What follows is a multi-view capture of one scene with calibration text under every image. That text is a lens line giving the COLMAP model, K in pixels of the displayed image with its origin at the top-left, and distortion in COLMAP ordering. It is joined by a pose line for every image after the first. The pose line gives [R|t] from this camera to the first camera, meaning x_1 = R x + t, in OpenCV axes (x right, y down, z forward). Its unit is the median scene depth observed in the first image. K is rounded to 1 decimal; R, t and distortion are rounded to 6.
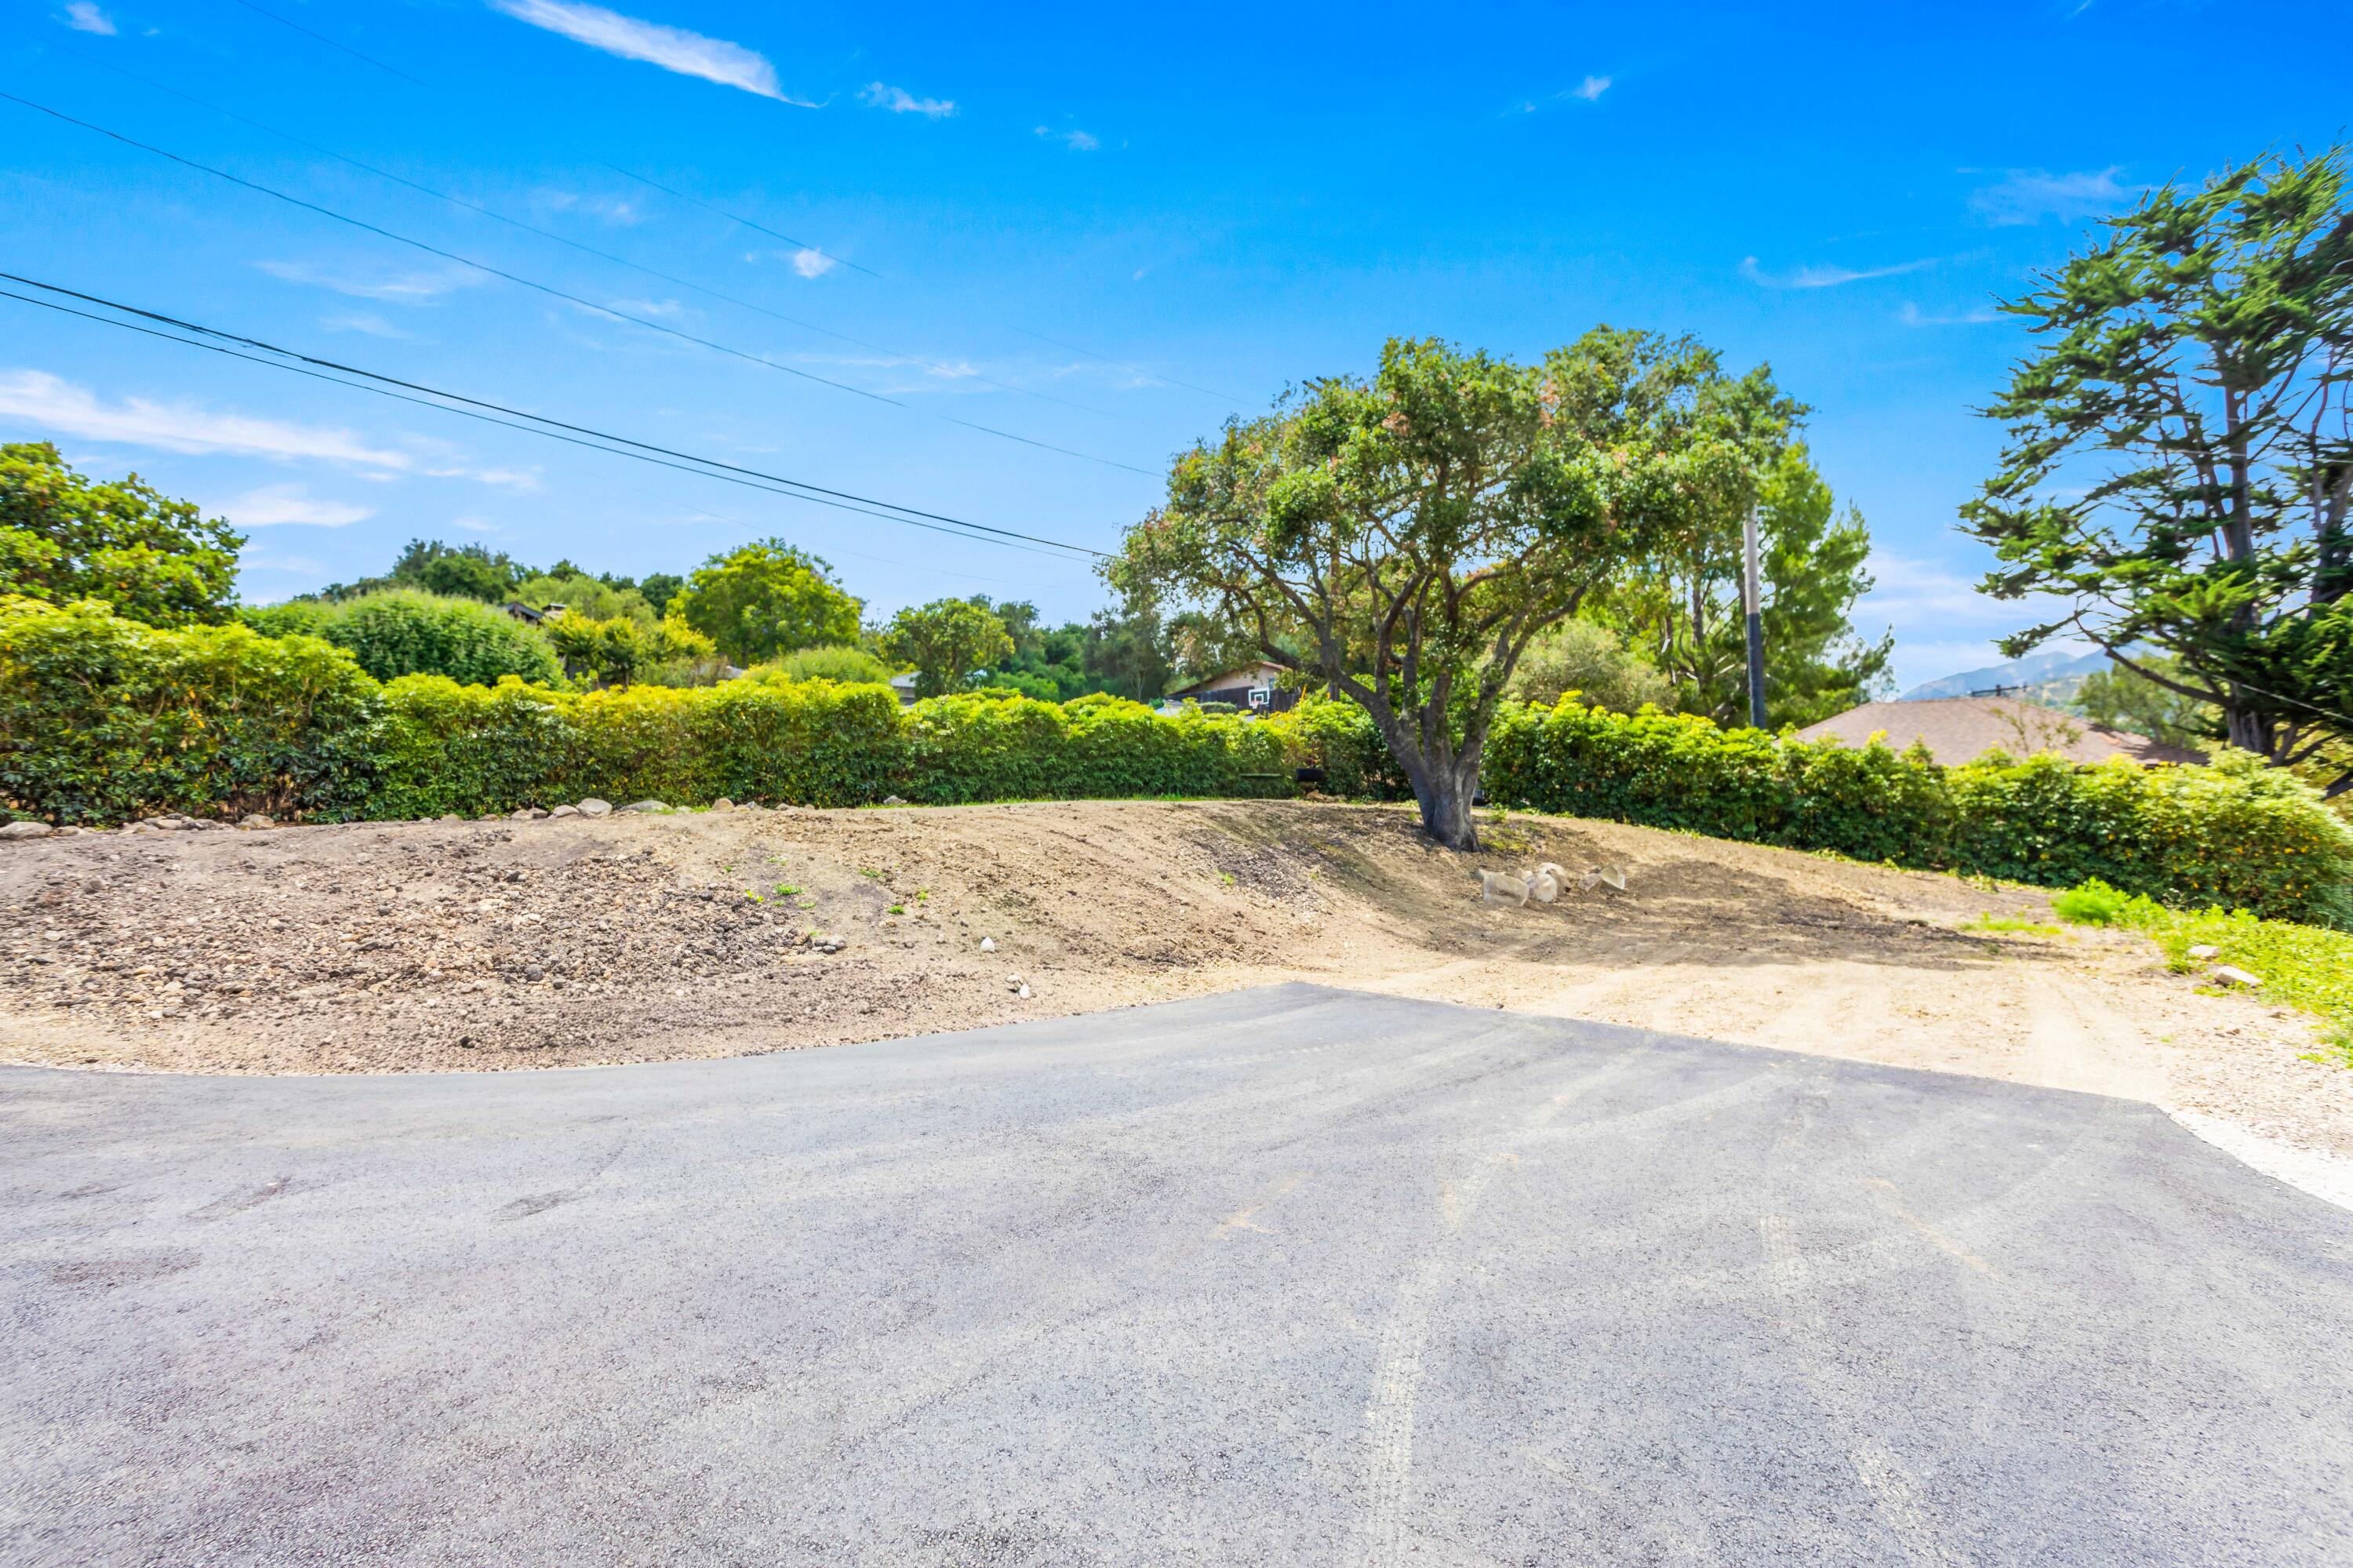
lens RADIAL K [[1115.4, 0, 1176.5], [0, 1115.4, 784.0], [0, 0, 1]] dist [0.004145, 0.000873]
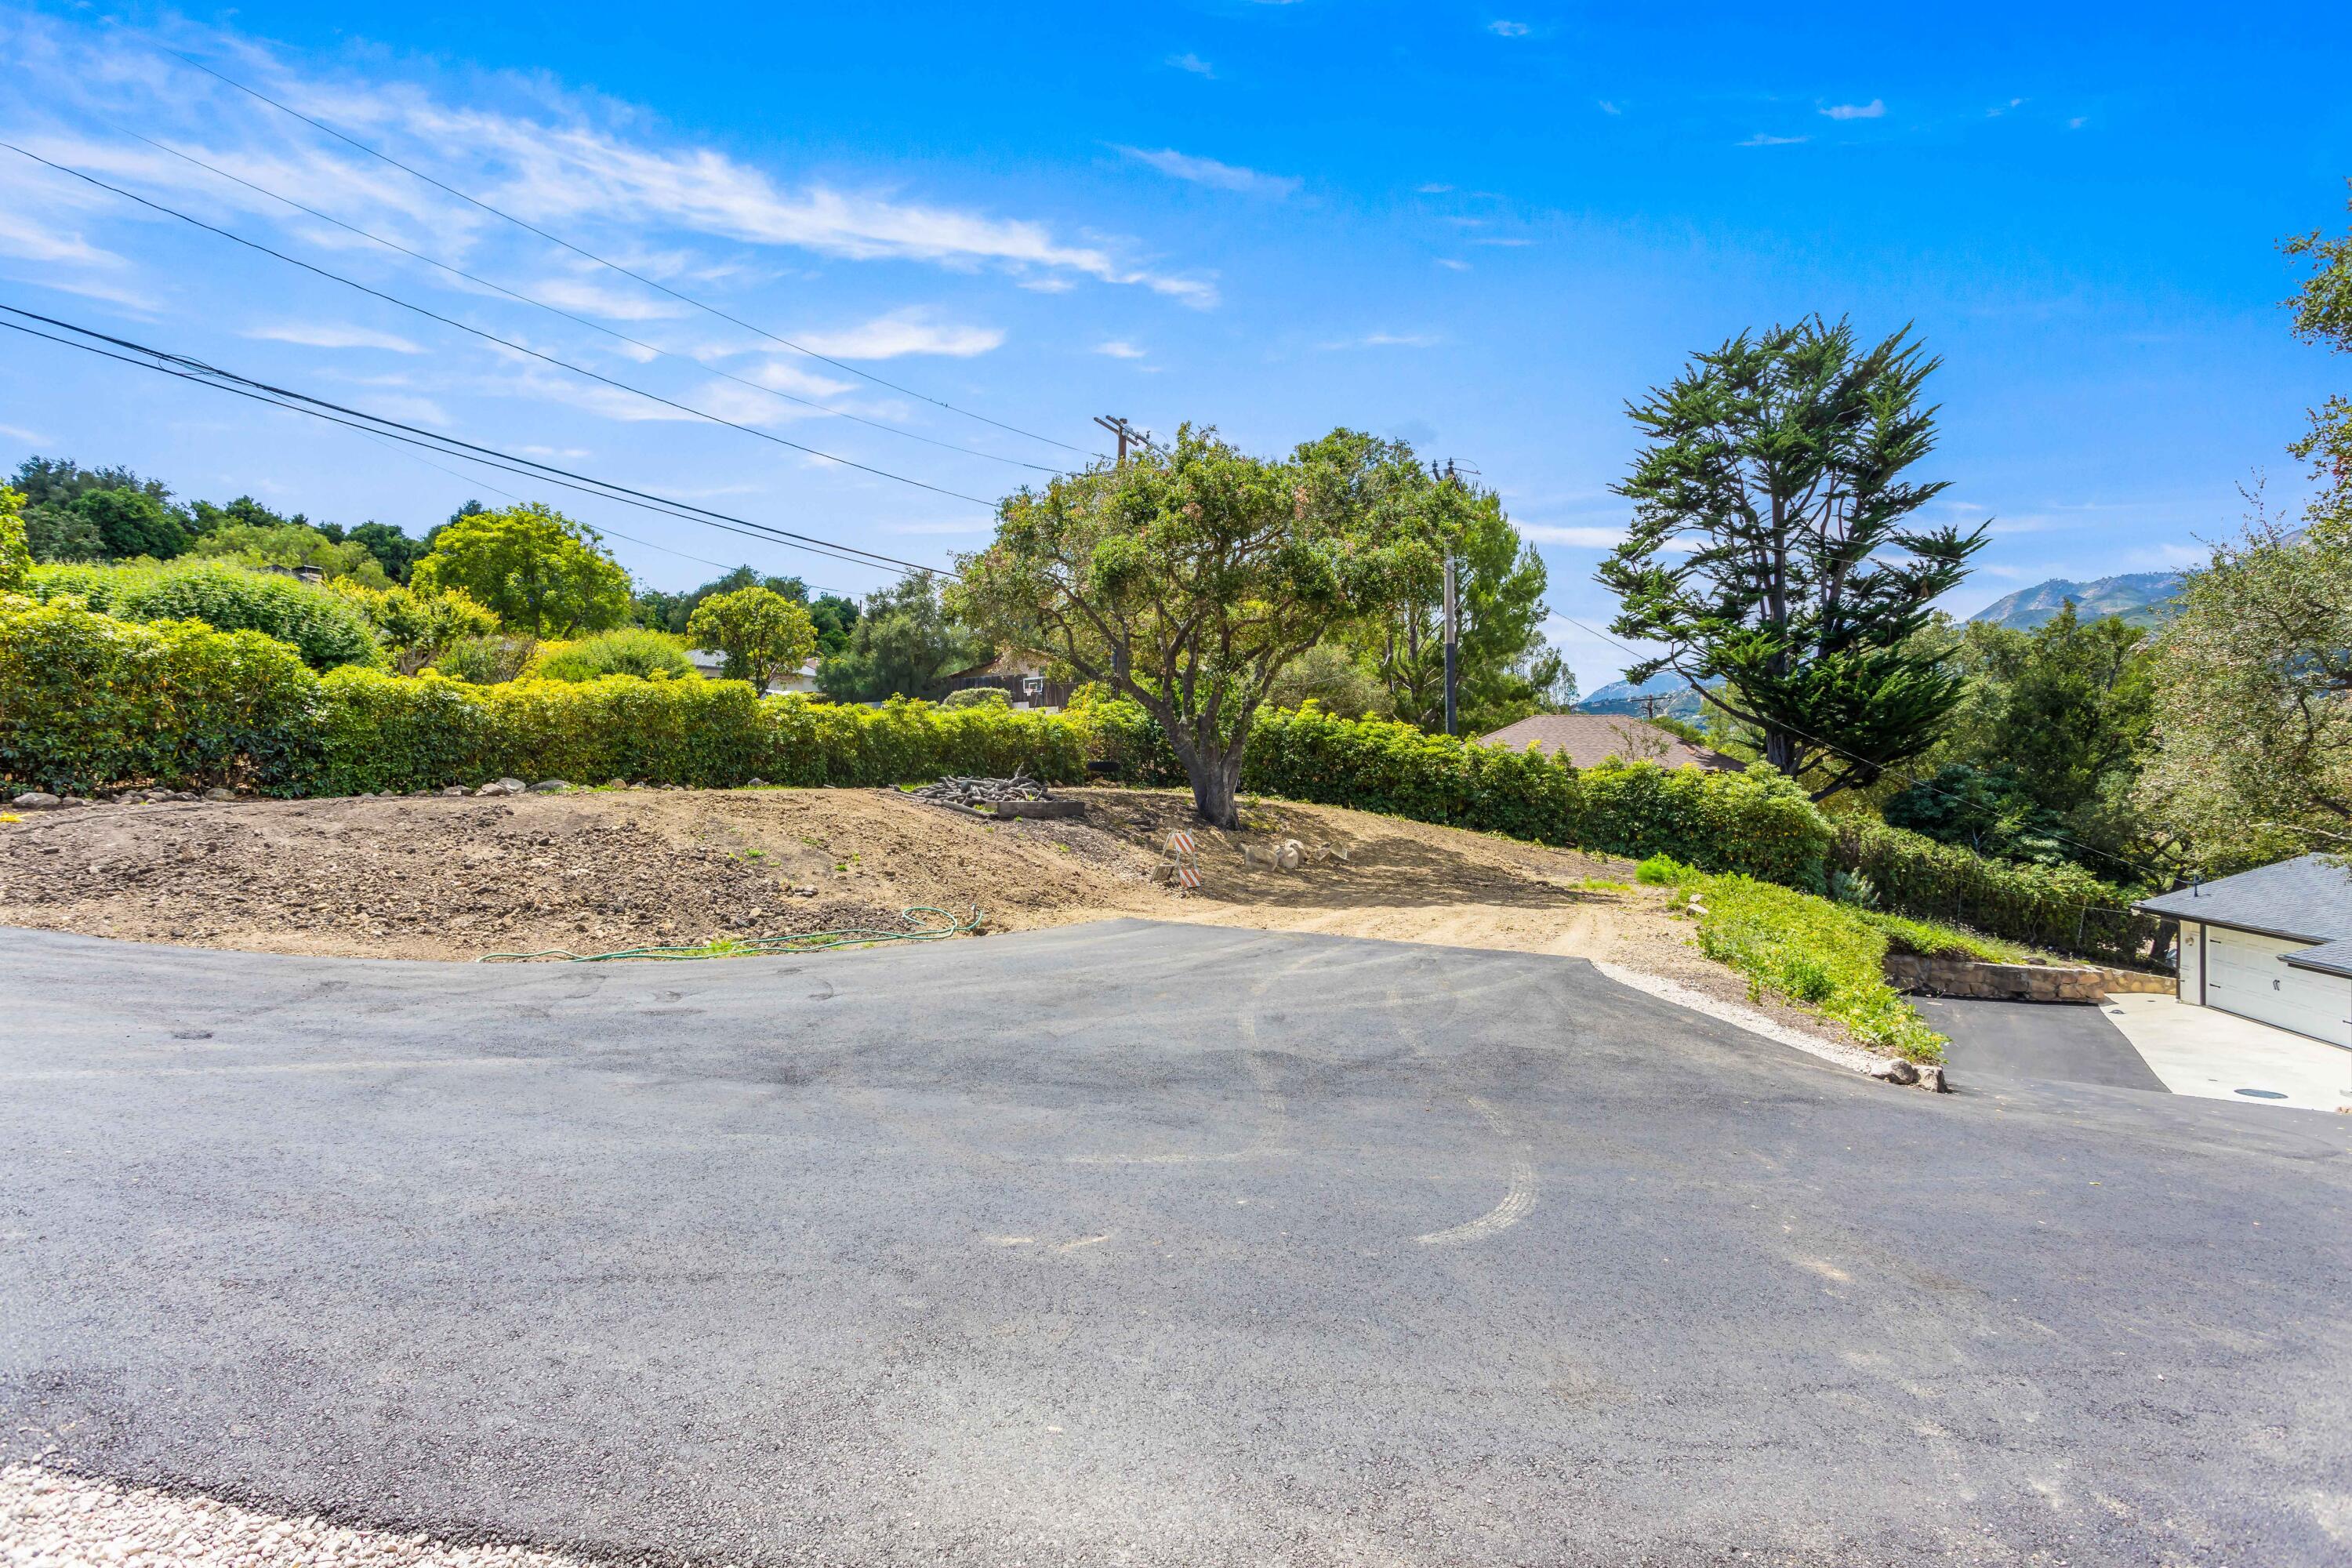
lens RADIAL K [[1114.9, 0, 1176.0], [0, 1114.9, 784.0], [0, 0, 1]] dist [0.004145, 0.000873]
pose [[0.975270, 0.017241, 0.220345, -0.068254], [-0.021361, 0.999638, 0.016330, -0.009404], [-0.219984, -0.020633, 0.975285, -0.188159]]
